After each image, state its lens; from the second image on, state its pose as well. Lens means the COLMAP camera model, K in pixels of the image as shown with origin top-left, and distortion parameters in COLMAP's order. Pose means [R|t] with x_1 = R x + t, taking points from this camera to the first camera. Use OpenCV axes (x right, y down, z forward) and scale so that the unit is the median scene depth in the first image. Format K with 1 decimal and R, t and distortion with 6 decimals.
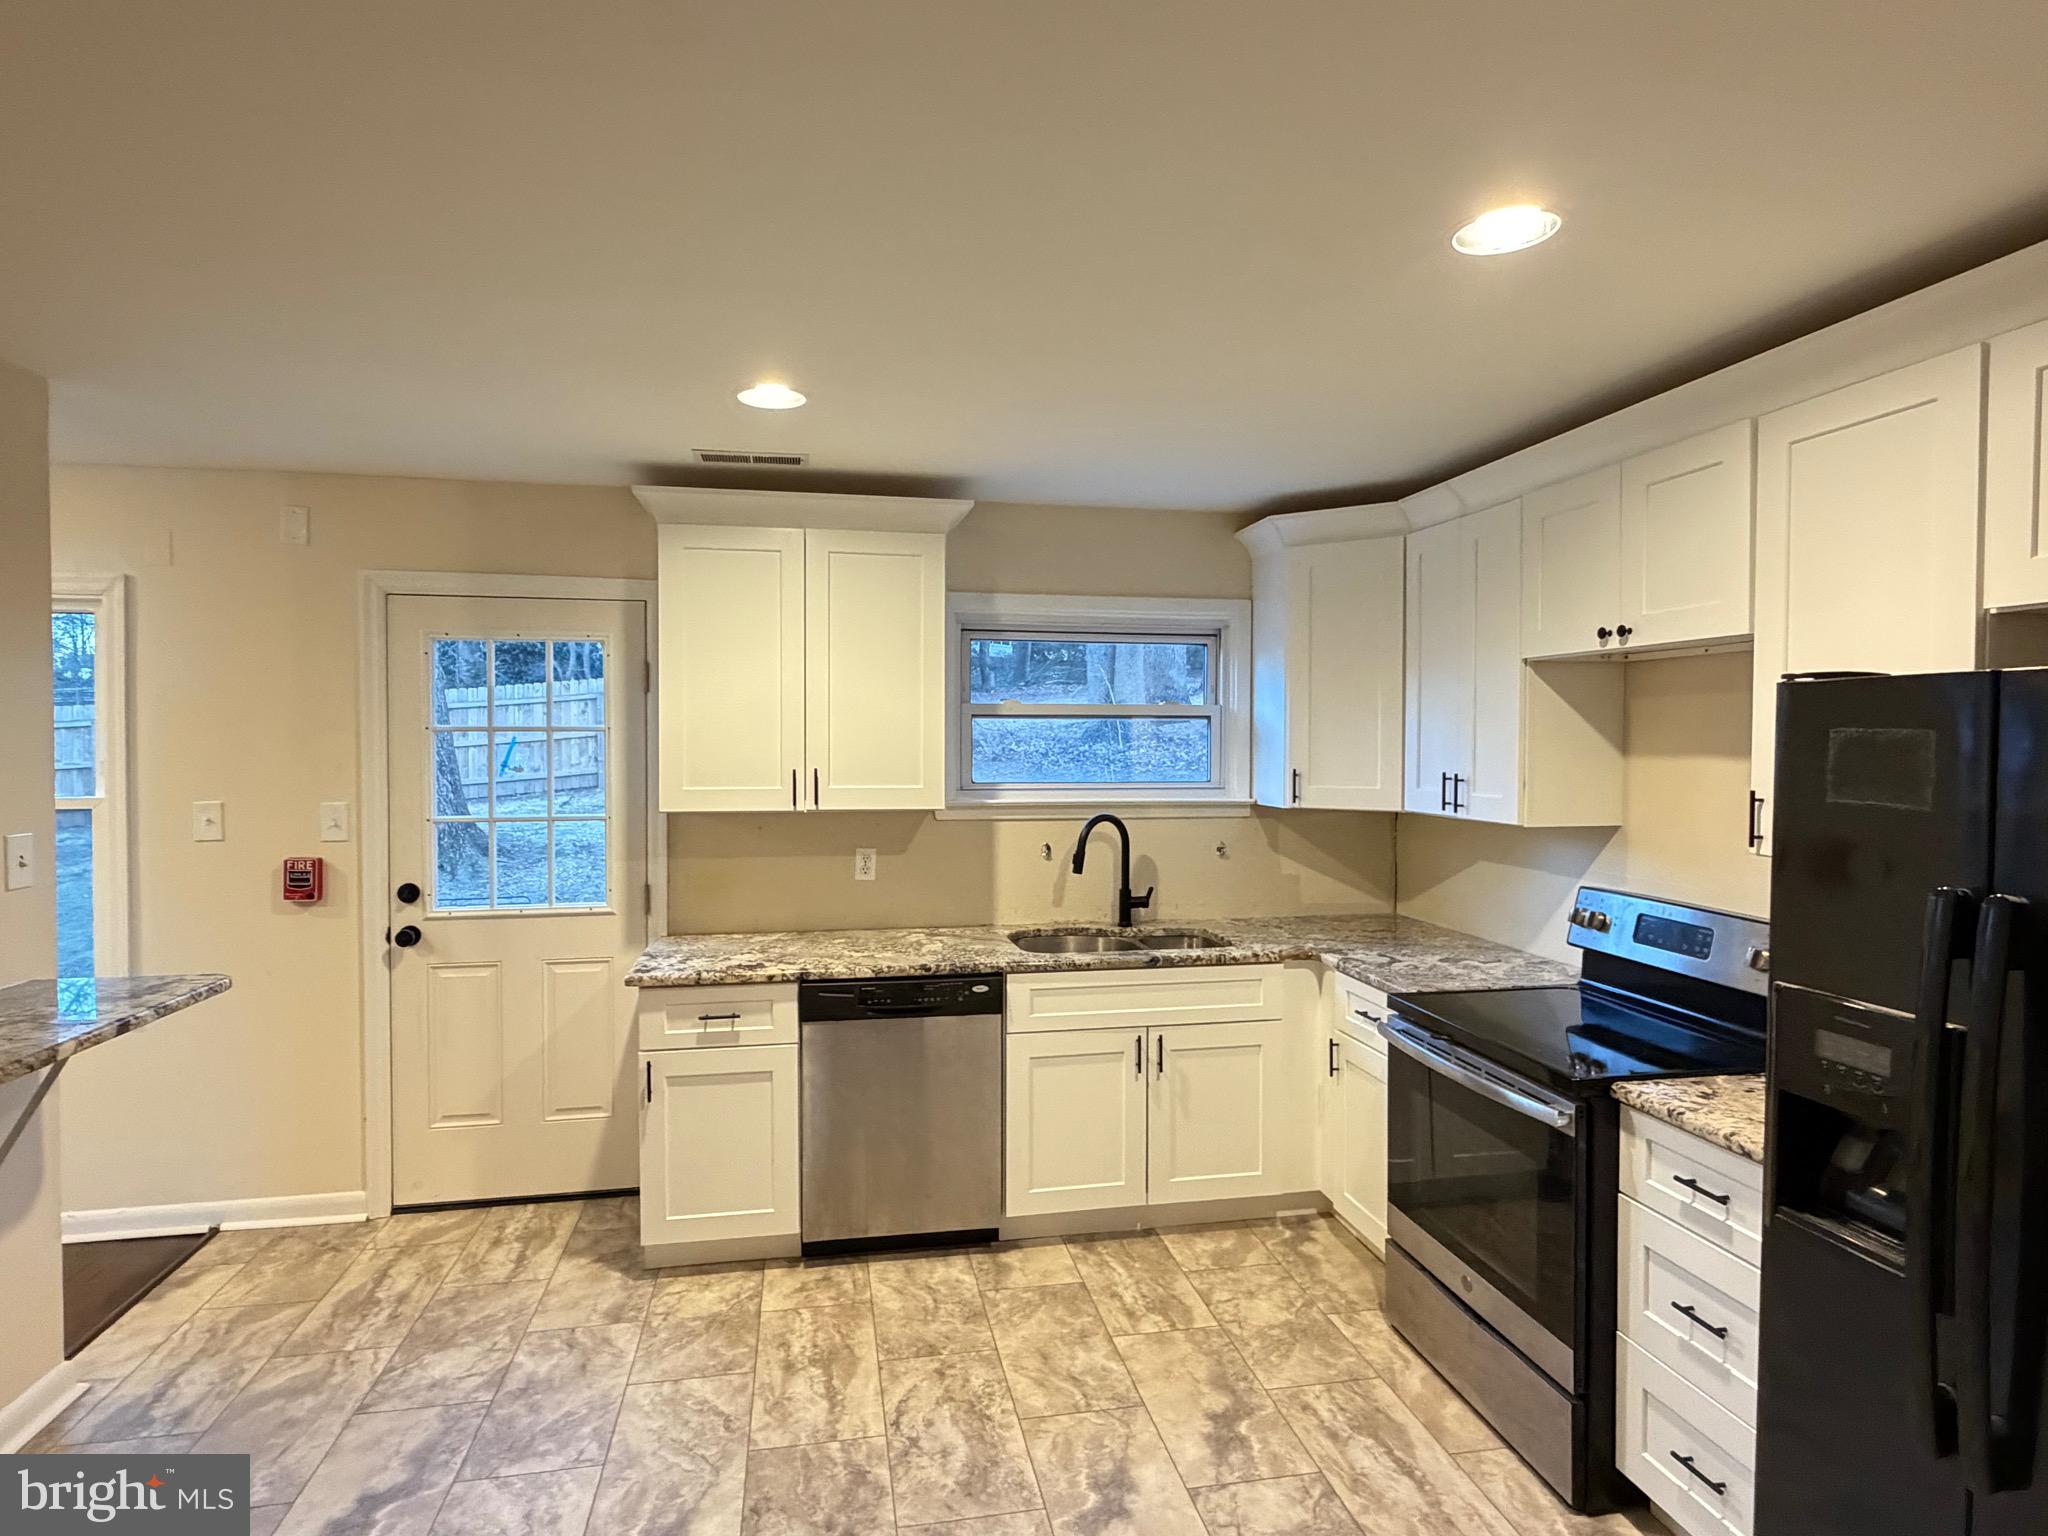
lens RADIAL K [[1115.0, 0, 1019.8], [0, 1115.0, 761.9], [0, 0, 1]] dist [0.003962, 0.000251]
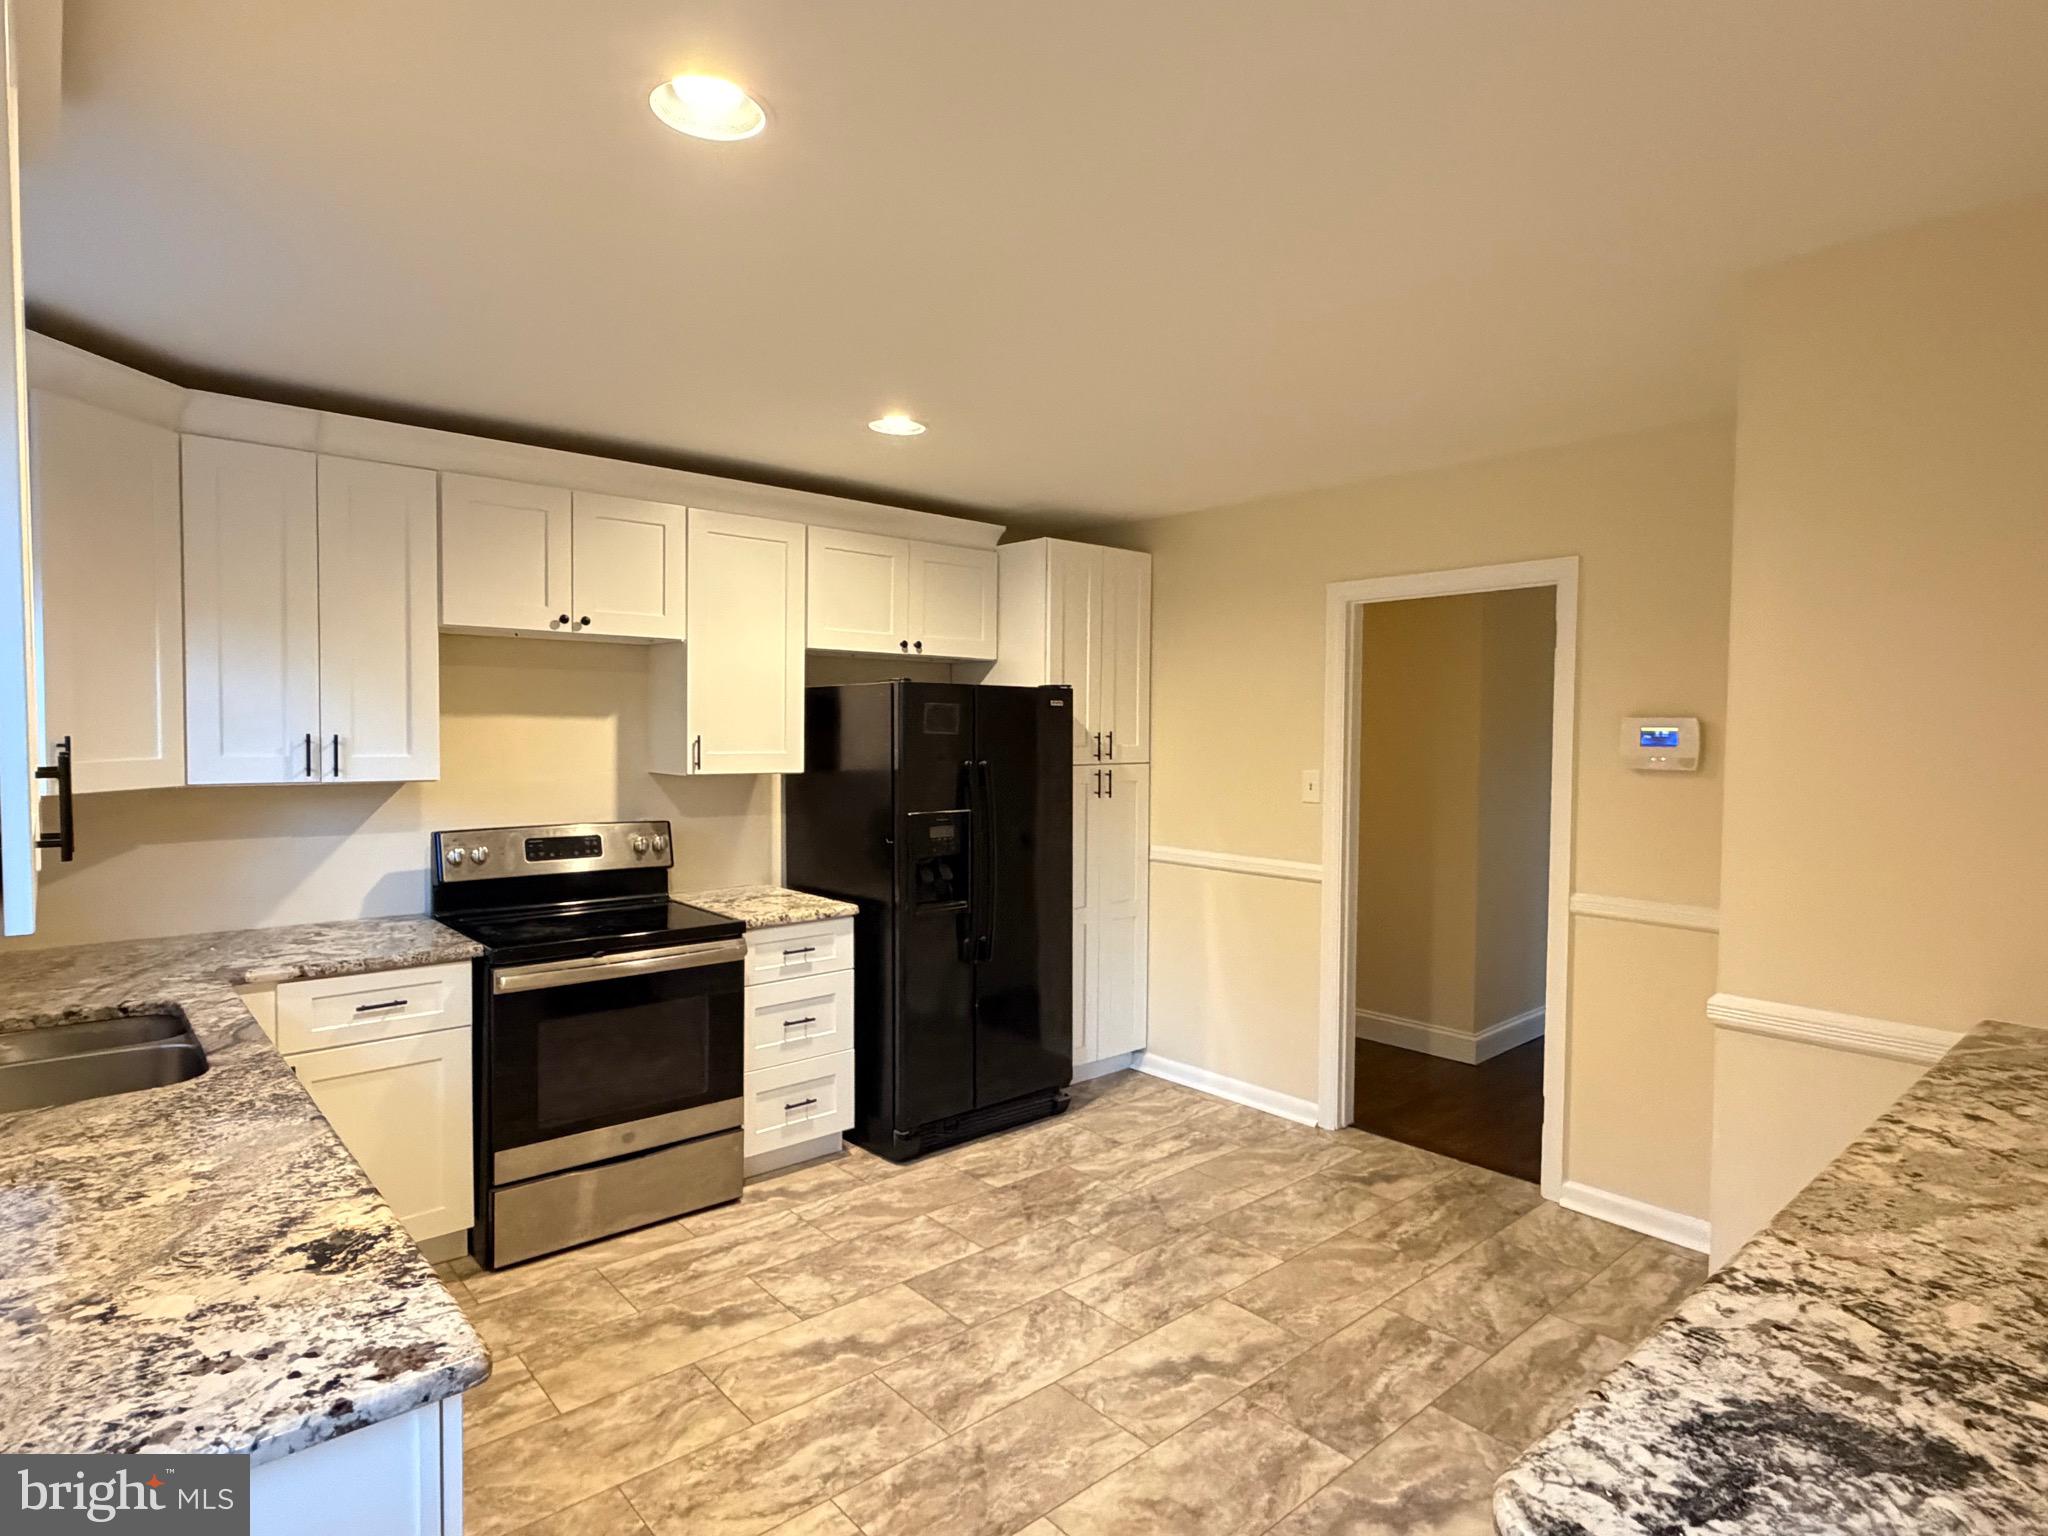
lens RADIAL K [[1115.0, 0, 1019.4], [0, 1115.0, 772.8], [0, 0, 1]] dist [0.003962, 0.000251]
pose [[-0.506849, -0.045125, 0.860853, -0.804864], [0.007573, 0.998357, 0.056792, -0.007571], [-0.862002, 0.035304, -0.505674, 1.135725]]
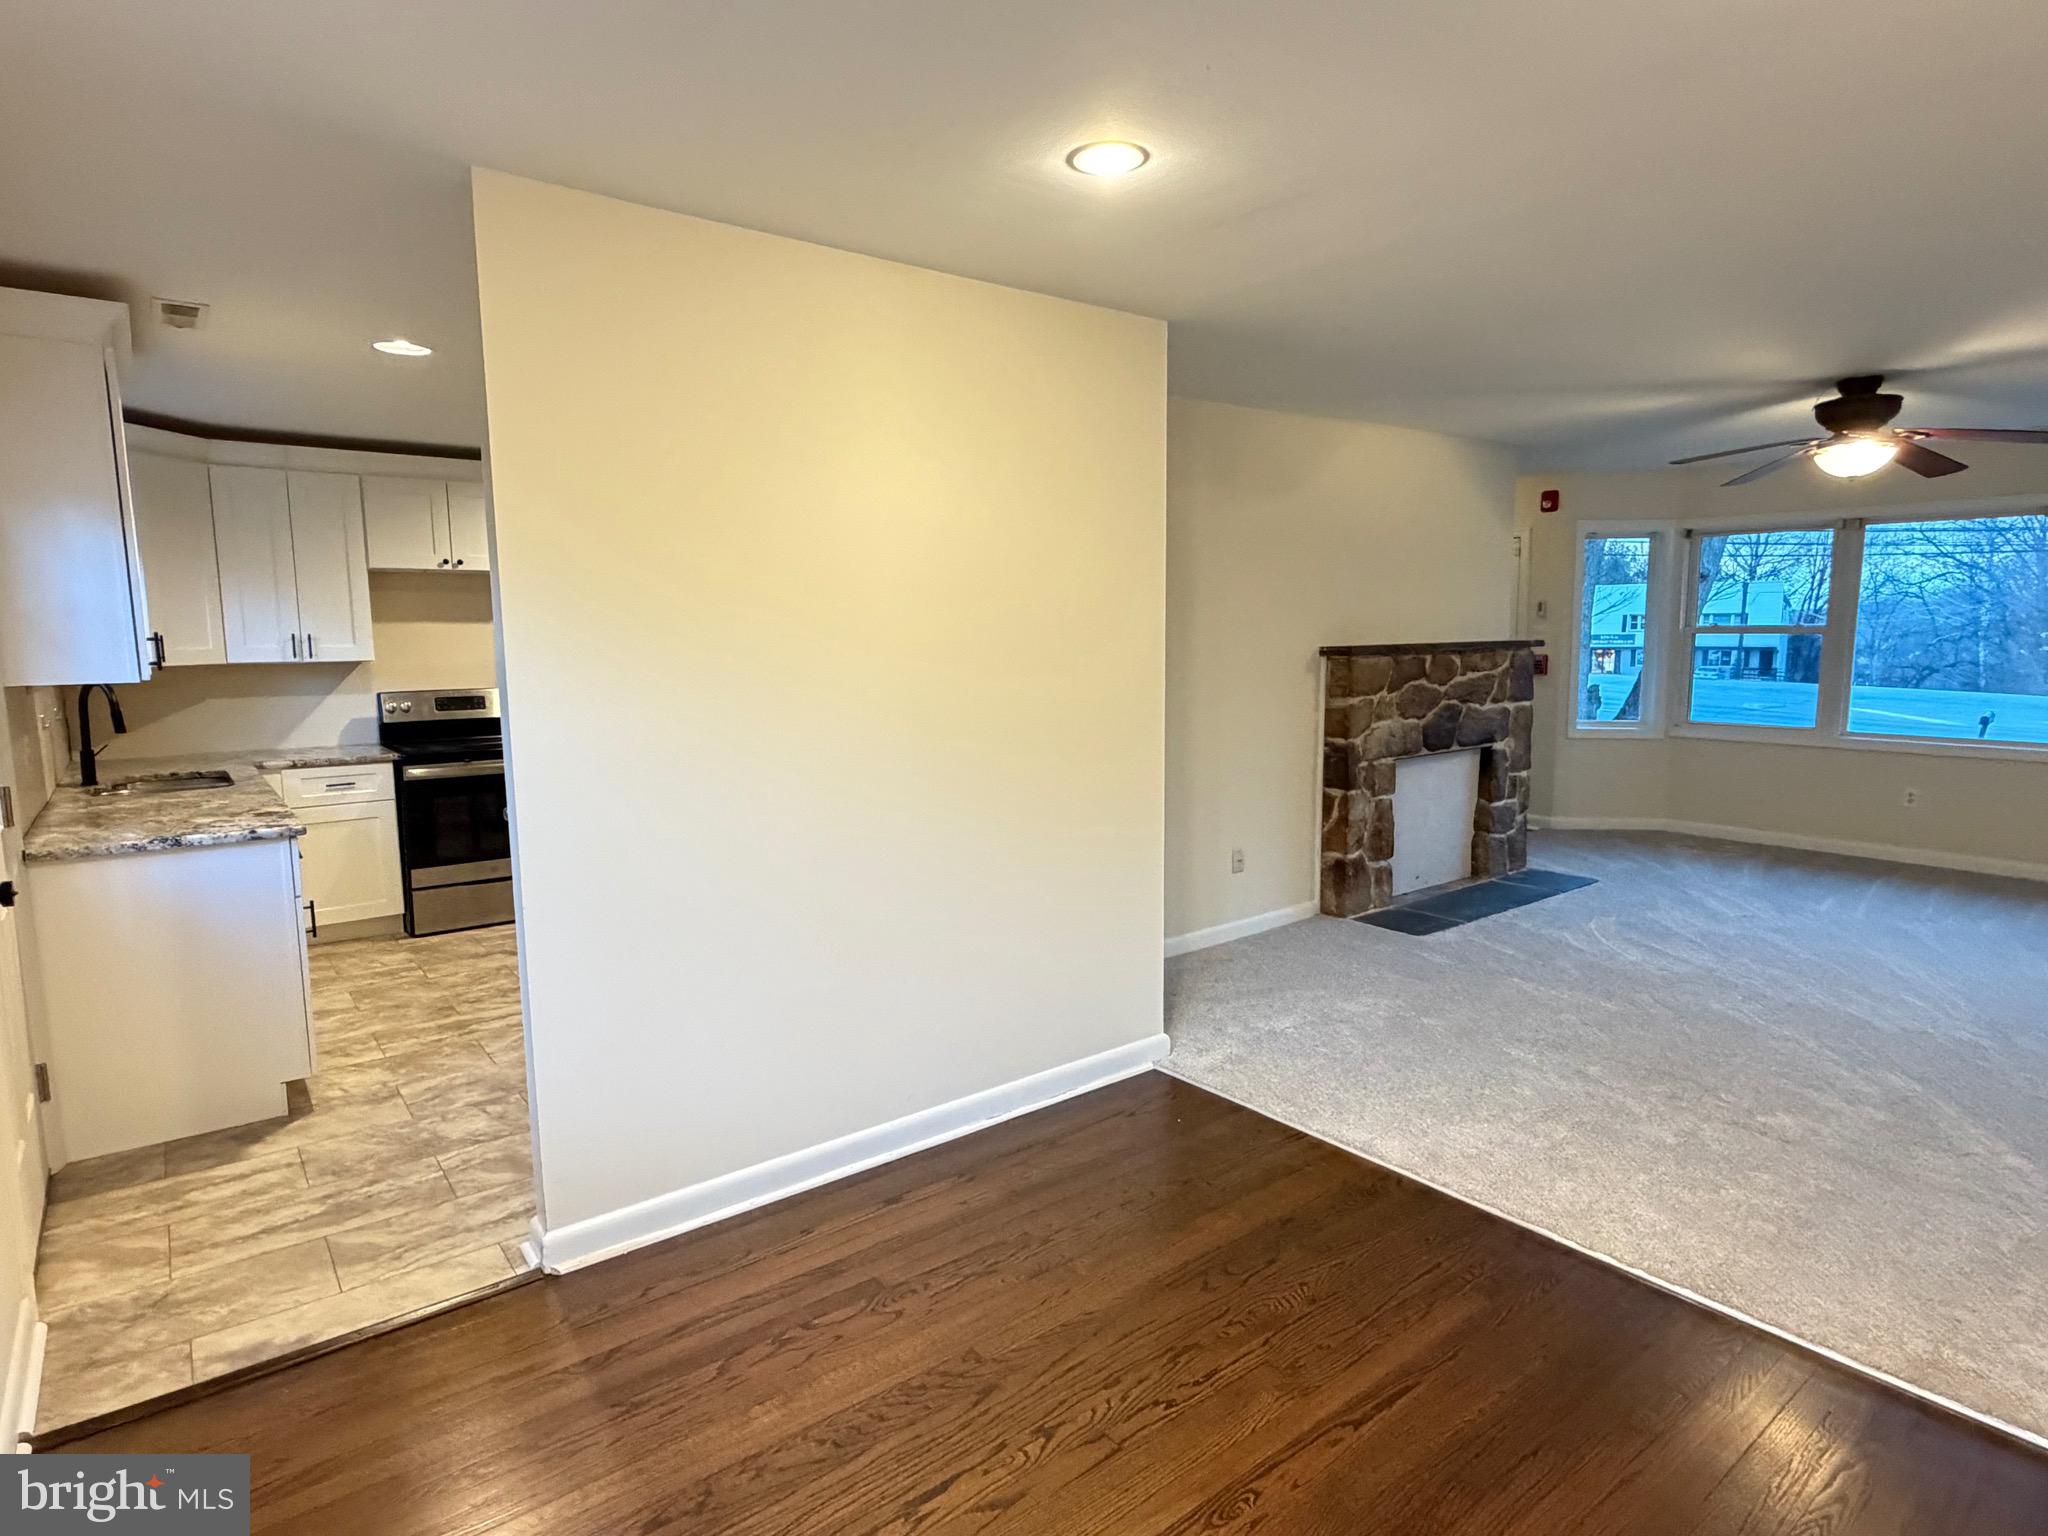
lens RADIAL K [[1115.0, 0, 1020.5], [0, 1115.0, 771.4], [0, 0, 1]] dist [0.003962, 0.000251]
pose [[-0.455478, -0.111909, 0.883185, -1.762923], [0.026497, 0.989924, 0.139099, 0.011075], [-0.889853, 0.086759, -0.447923, 0.956240]]
